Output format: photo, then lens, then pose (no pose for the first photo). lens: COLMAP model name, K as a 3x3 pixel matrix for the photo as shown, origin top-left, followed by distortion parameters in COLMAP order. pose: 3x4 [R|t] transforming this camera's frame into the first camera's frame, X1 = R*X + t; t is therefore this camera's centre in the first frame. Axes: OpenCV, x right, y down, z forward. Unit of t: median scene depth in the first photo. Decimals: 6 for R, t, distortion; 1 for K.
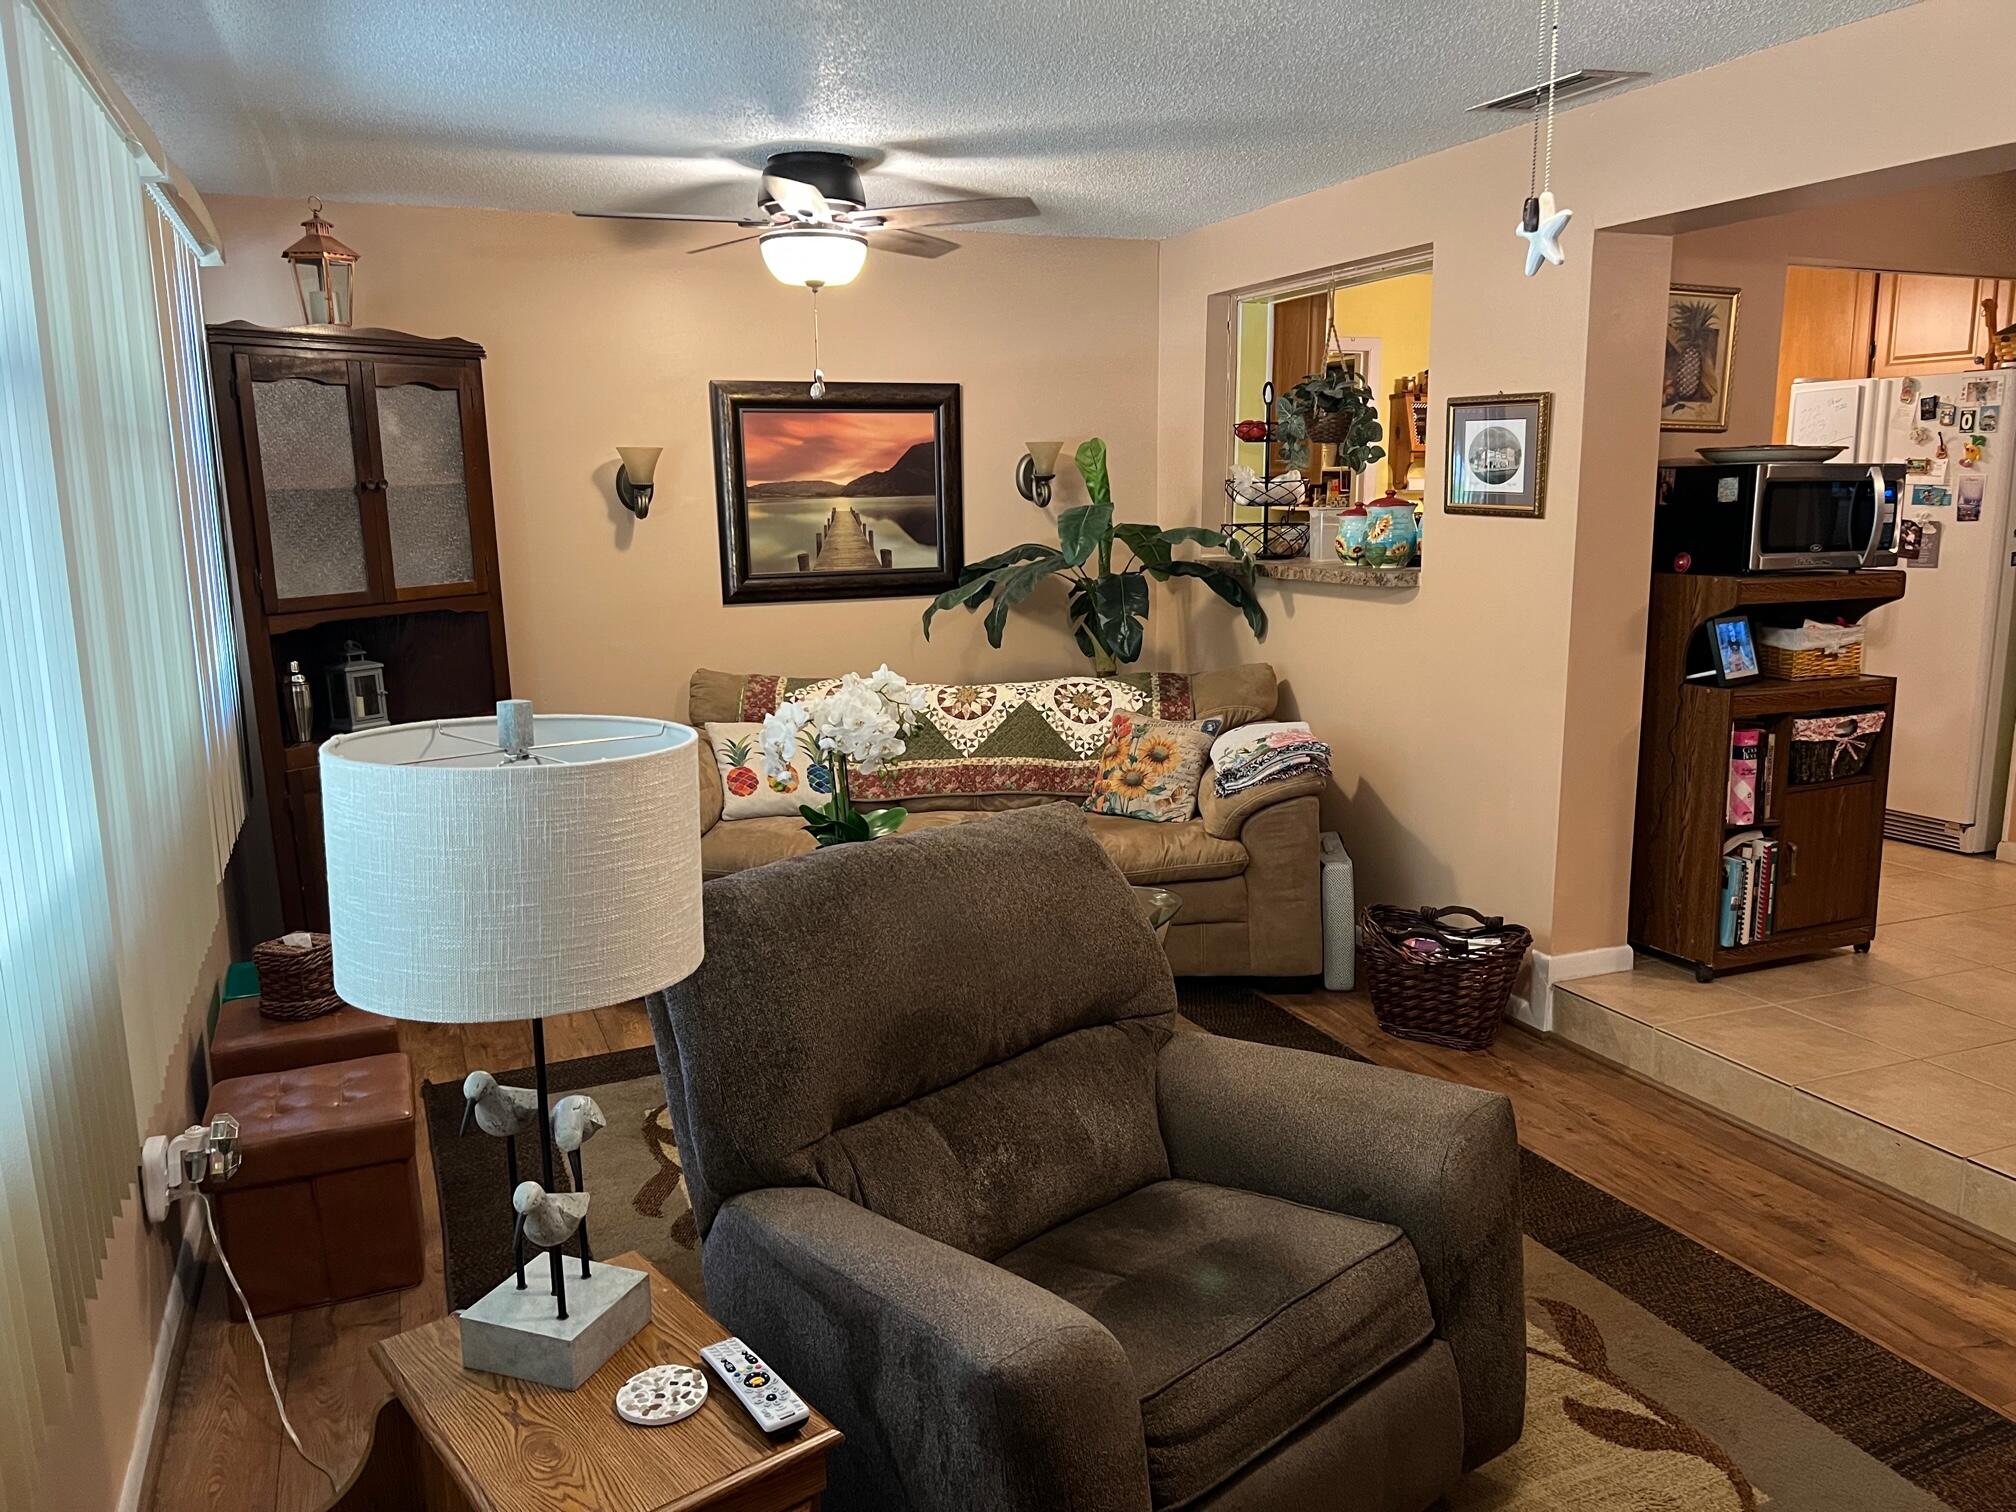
lens RADIAL K [[1513.9, 0, 1014.8], [0, 1513.9, 765.0], [0, 0, 1]] dist [0.060704, -0.075566]
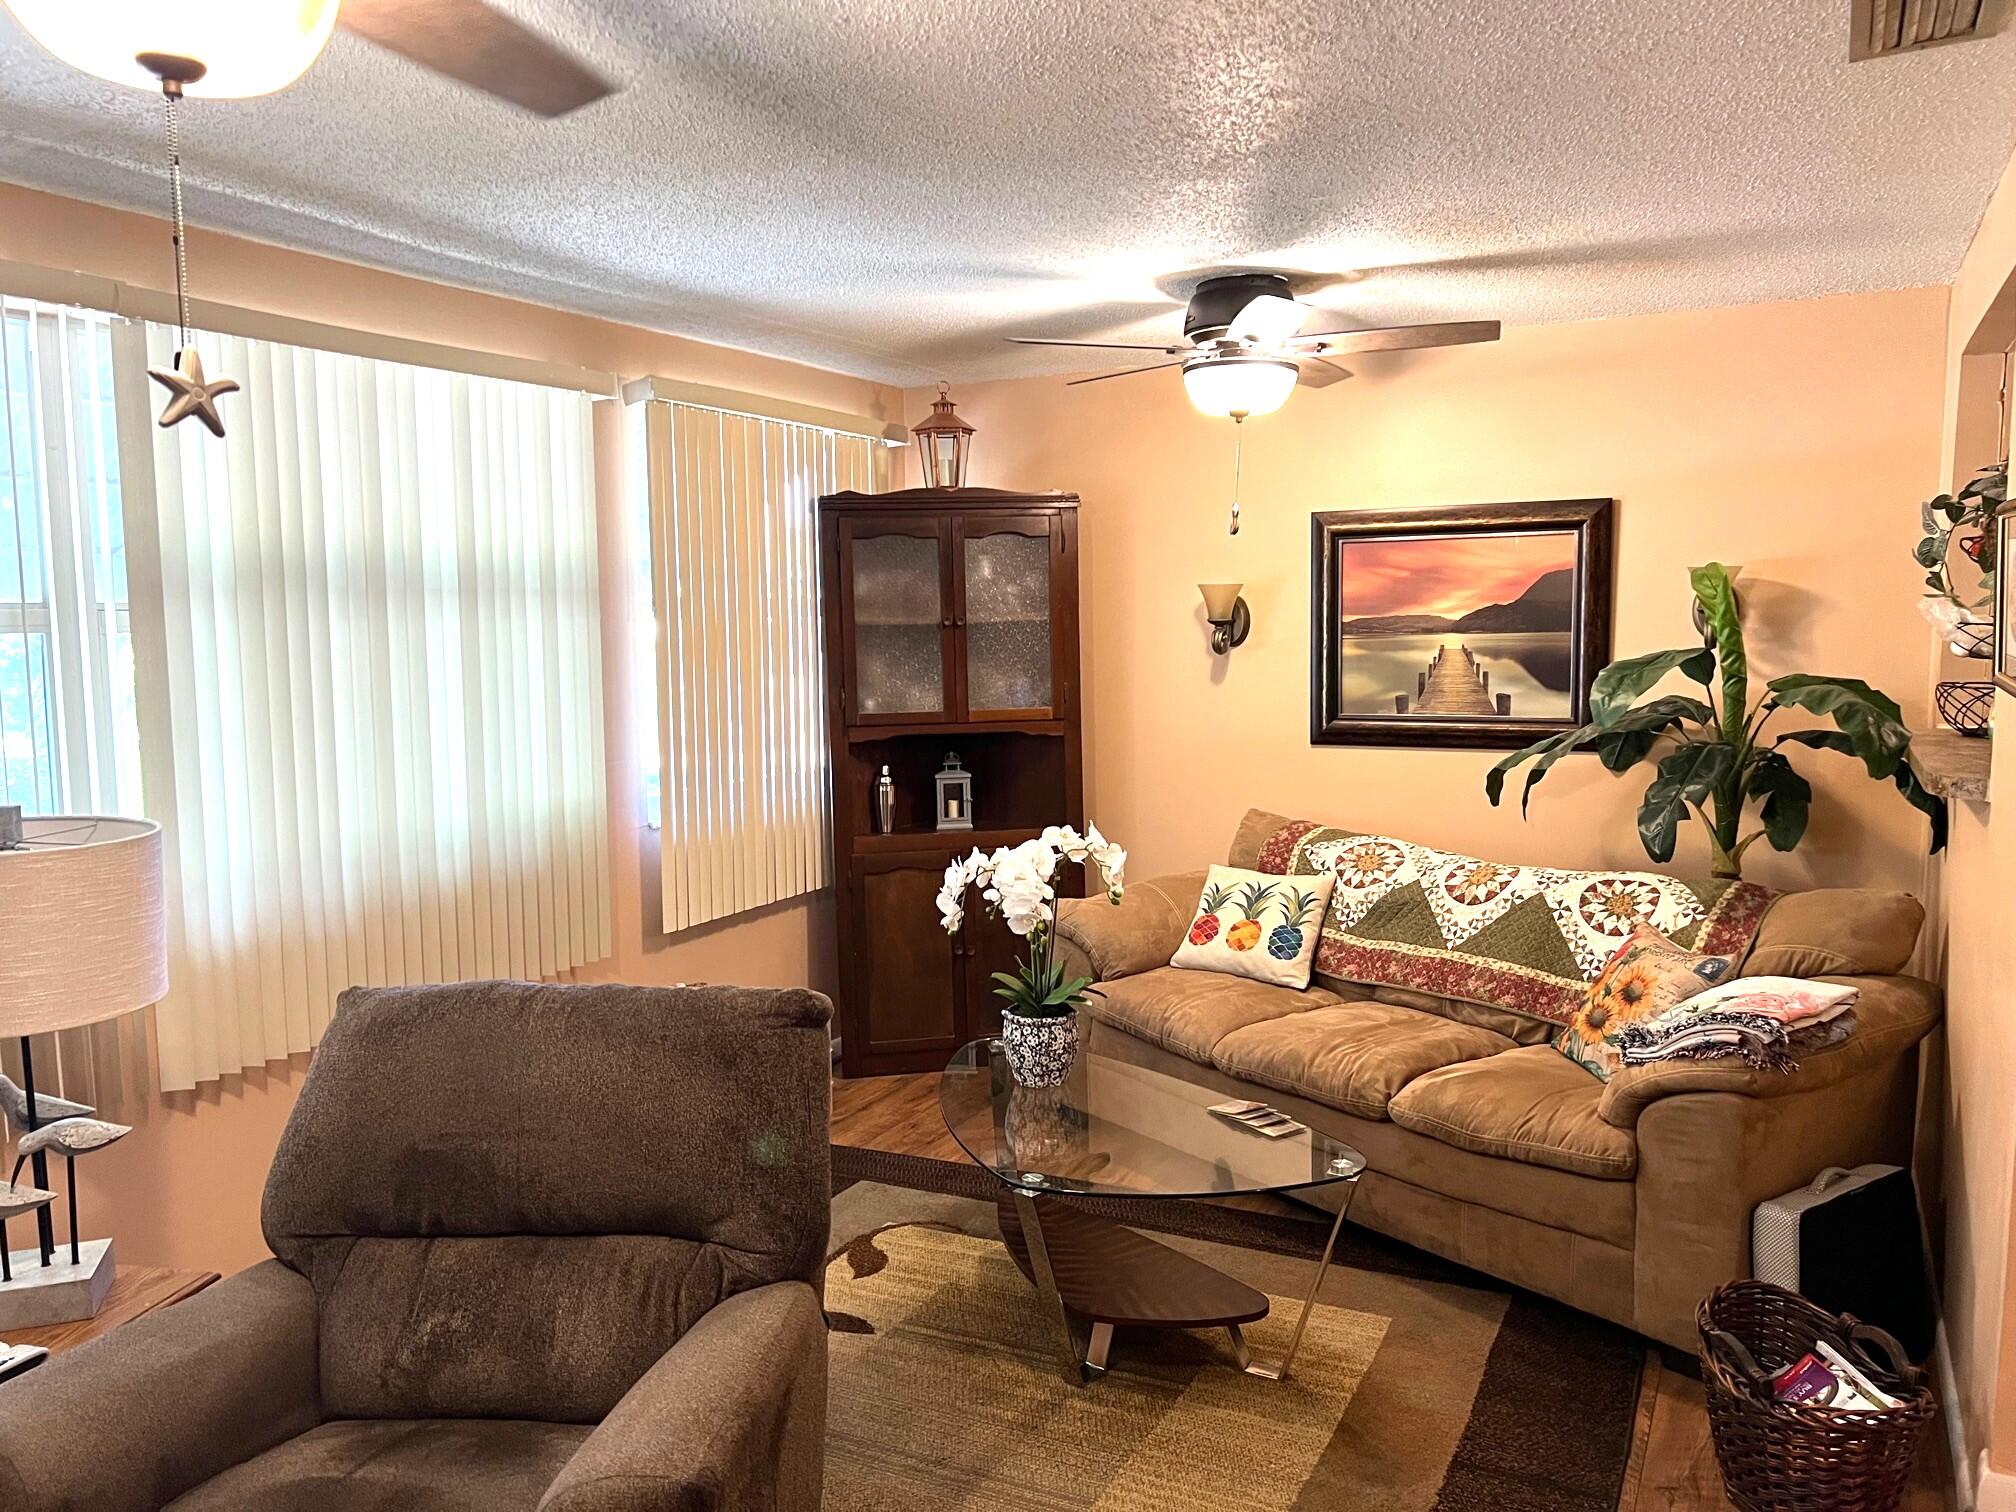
lens RADIAL K [[1513.9, 0, 1008.2], [0, 1513.9, 745.5], [0, 0, 1]] dist [0.060704, -0.075566]
pose [[0.630068, 0.075165, -0.772894, 0.438022], [-0.138830, 0.990172, -0.016880, -0.066111], [0.764029, 0.117937, 0.634311, 0.271792]]
